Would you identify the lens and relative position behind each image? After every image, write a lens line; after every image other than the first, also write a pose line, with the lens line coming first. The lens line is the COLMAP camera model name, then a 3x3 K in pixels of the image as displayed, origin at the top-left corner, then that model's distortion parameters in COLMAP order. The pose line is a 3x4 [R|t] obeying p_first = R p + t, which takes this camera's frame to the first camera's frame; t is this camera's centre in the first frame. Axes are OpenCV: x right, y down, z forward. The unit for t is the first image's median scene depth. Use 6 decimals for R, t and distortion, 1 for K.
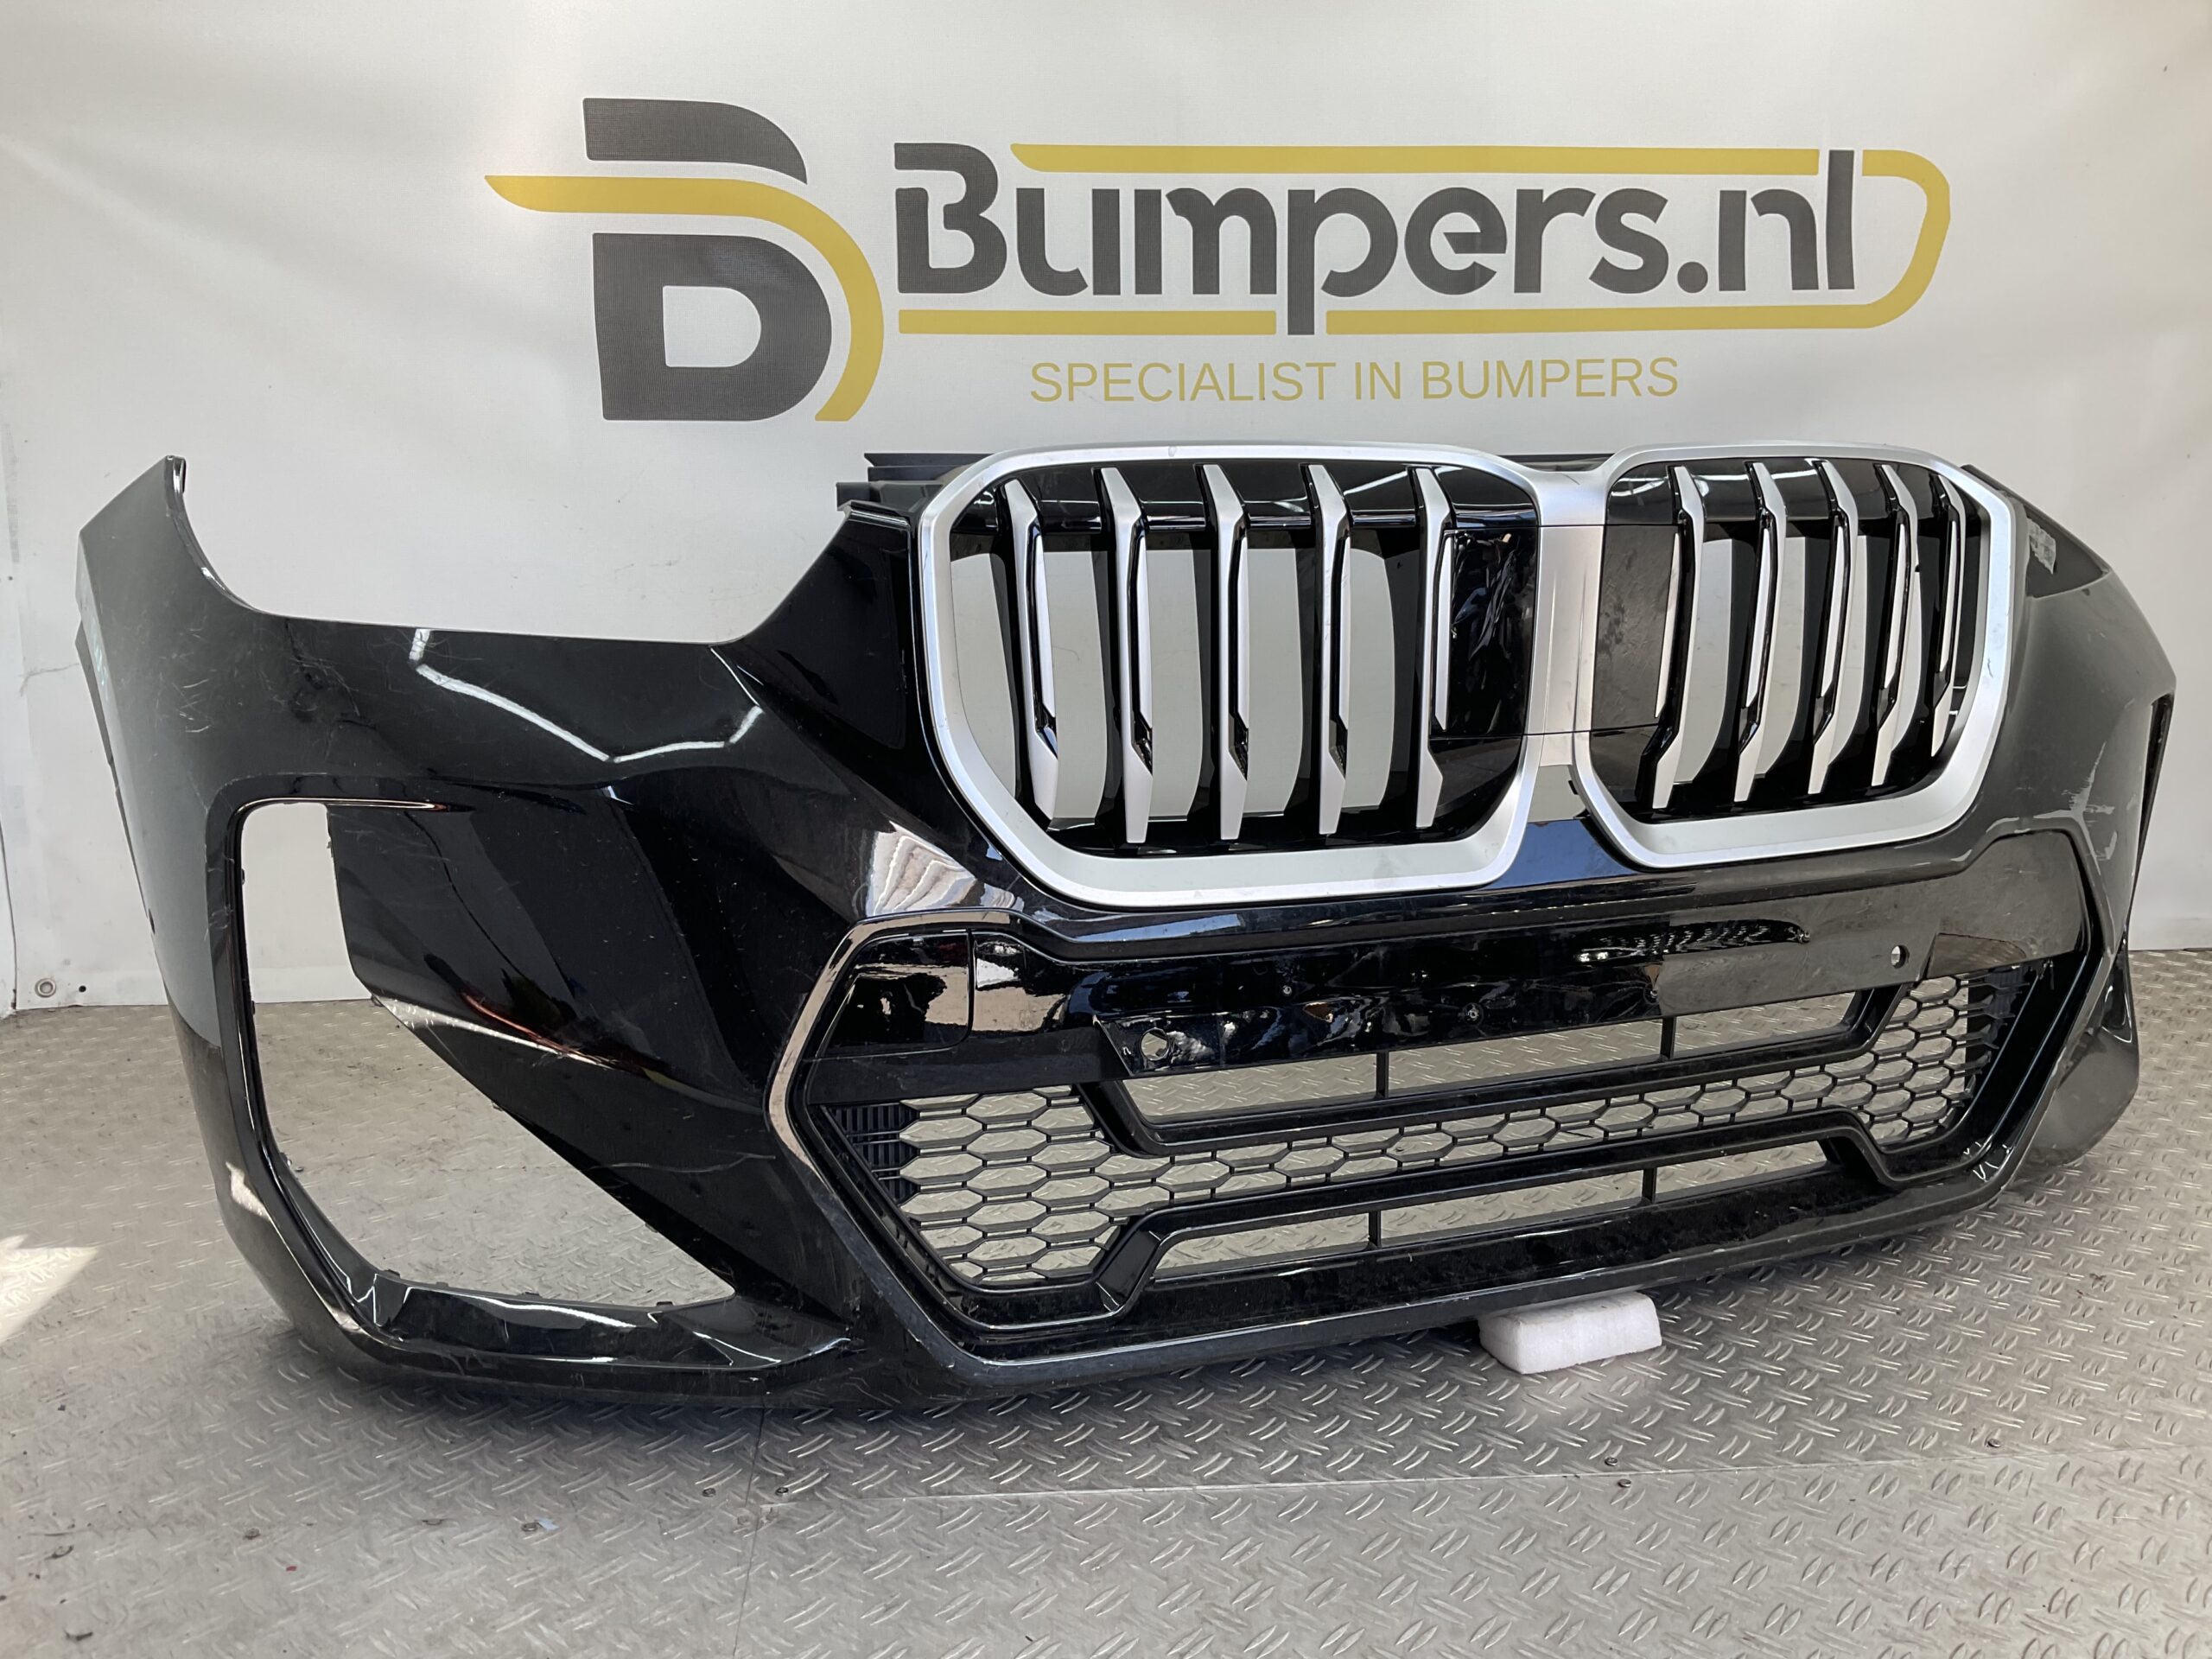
lens RADIAL K [[1826.1, 0, 1106.0], [0, 1826.1, 829.5], [0, 0, 1]] dist [0.135507, -0.291954]
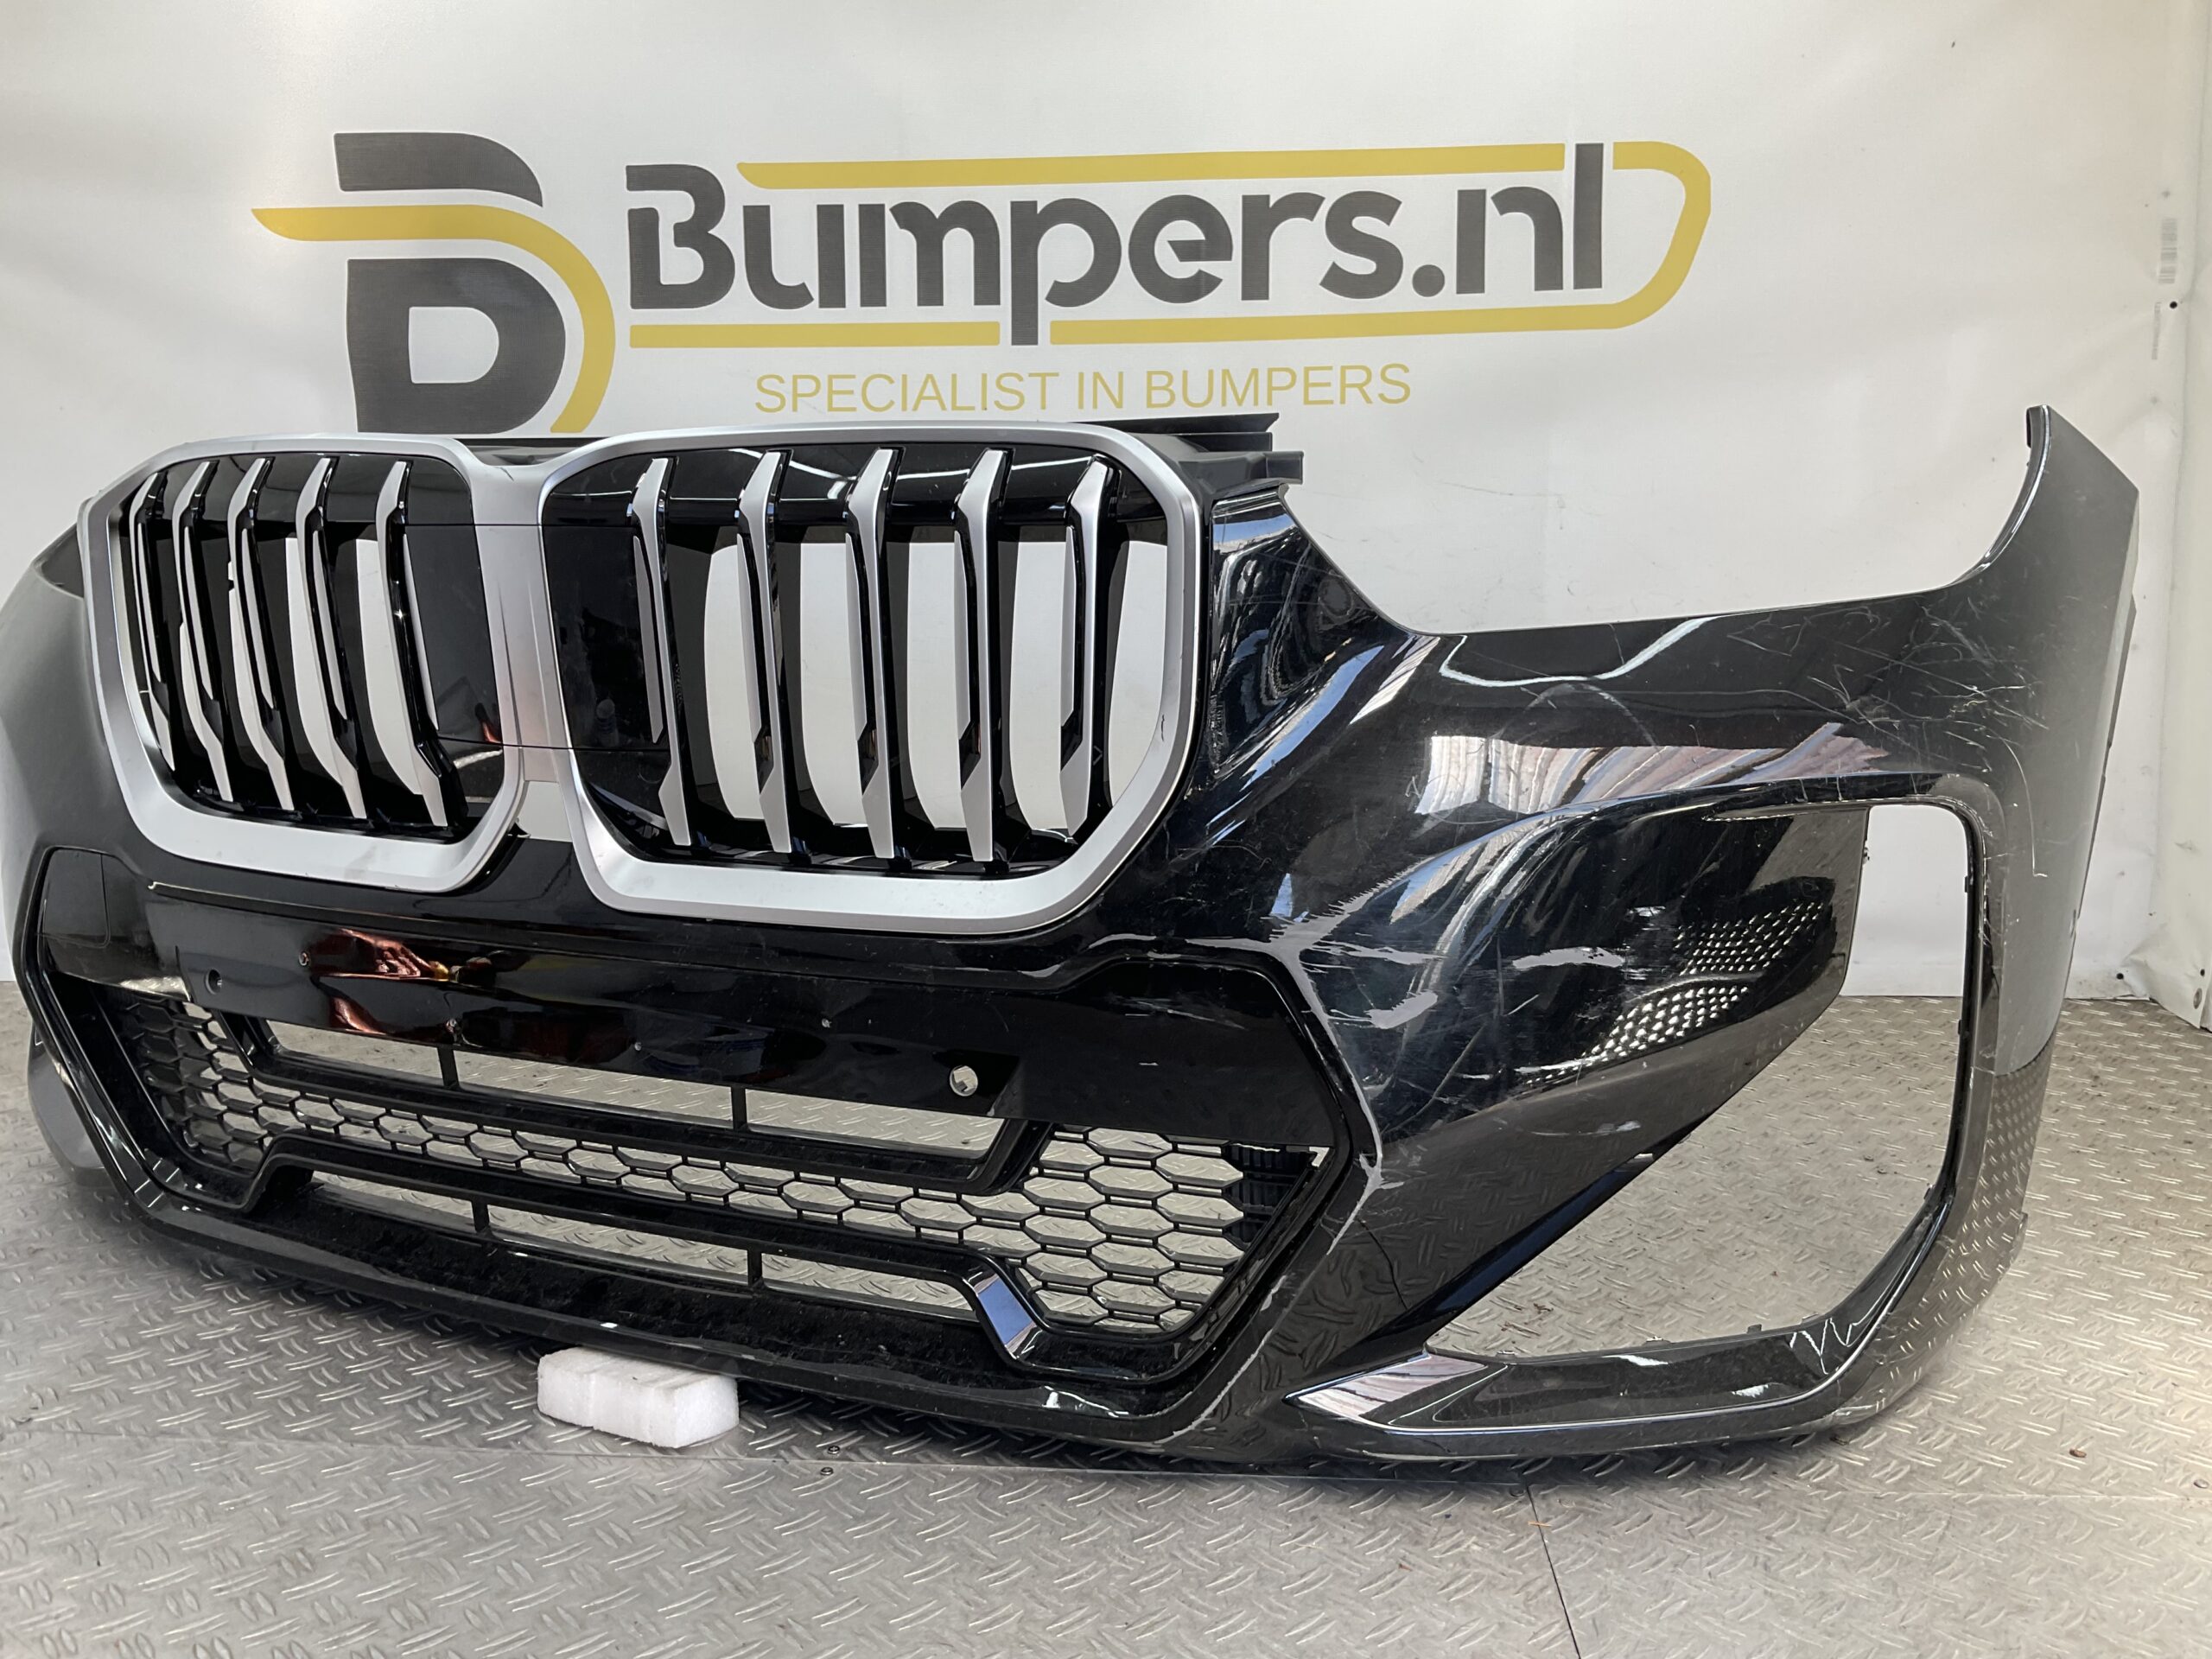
lens RADIAL K [[1826.1, 0, 1106.0], [0, 1826.1, 829.5], [0, 0, 1]] dist [0.135507, -0.291954]
pose [[0.988825, 0.020856, -0.147614, 0.305049], [-0.025194, 0.999302, -0.027581, 0.020756], [0.146935, 0.030992, 0.988660, 0.027701]]
